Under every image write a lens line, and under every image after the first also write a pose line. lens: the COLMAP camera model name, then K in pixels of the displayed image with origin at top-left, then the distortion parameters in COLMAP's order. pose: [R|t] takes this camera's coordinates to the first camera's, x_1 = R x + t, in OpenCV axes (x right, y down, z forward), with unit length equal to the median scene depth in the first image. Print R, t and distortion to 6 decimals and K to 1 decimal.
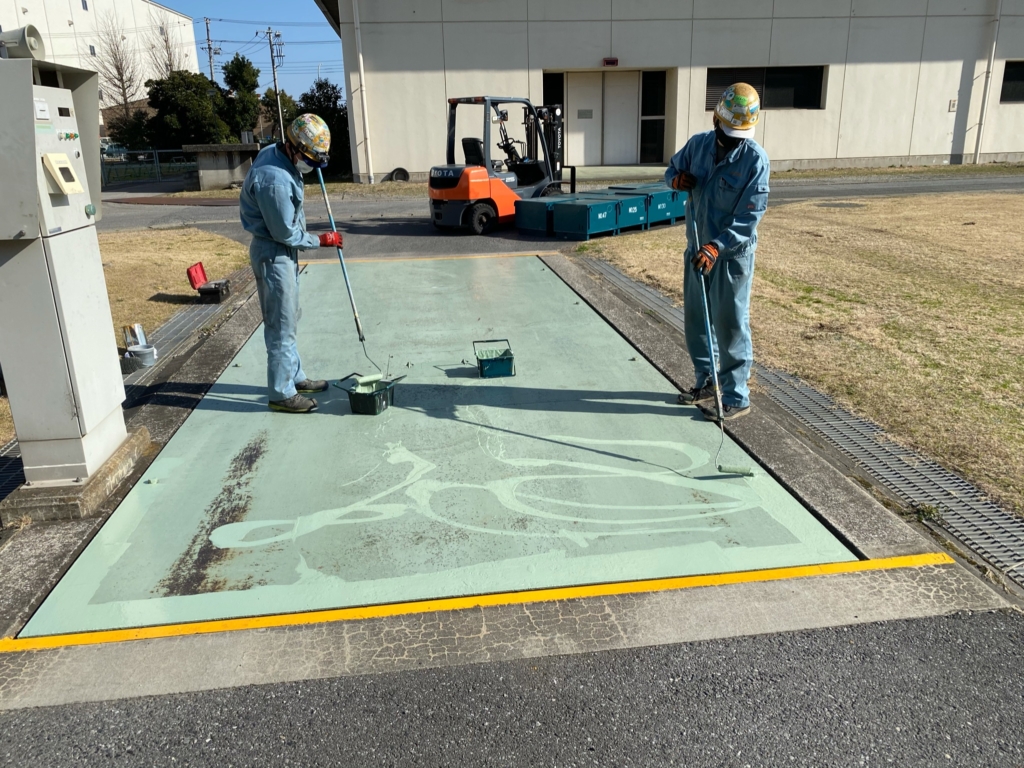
lens RADIAL K [[785.2, 0, 512.0], [0, 785.2, 384.0], [0, 0, 1]] dist [0.002394, 0.001437]
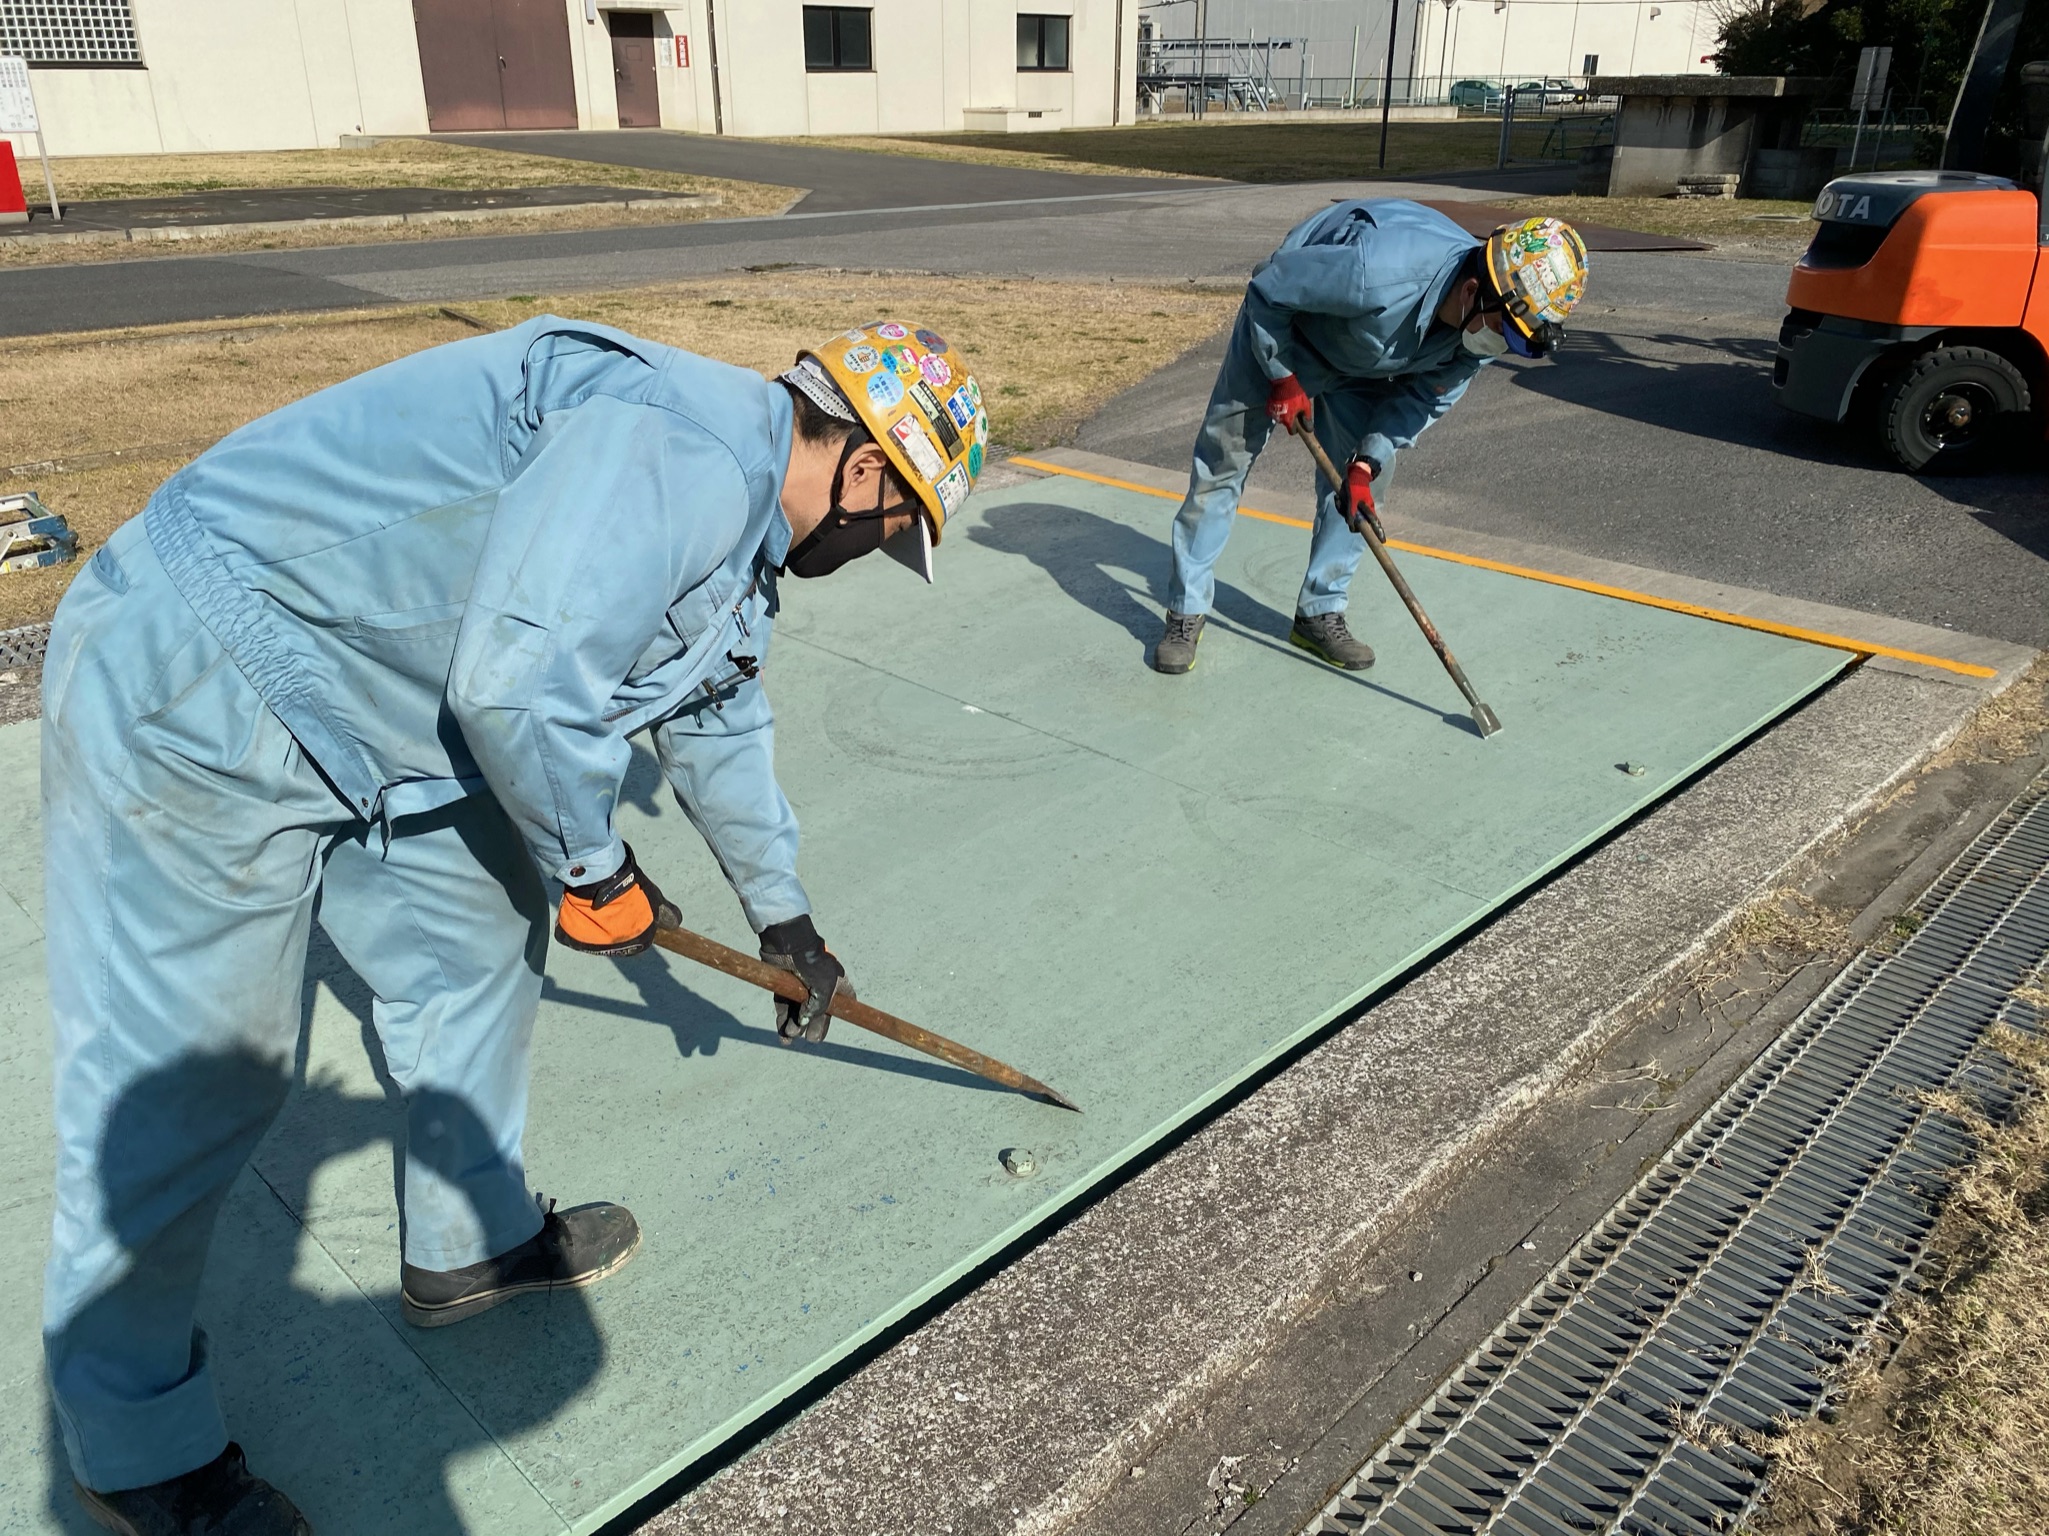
lens RADIAL K [[1571.2, 0, 1024.5], [0, 1571.2, 768.0], [0, 0, 1]] dist [0.002394, 0.001437]
pose [[0.622954, 0.338811, -0.705078, 0.165103], [-0.256401, 0.939981, 0.225153, -0.142895], [0.739045, 0.040523, 0.672437, 0.467491]]
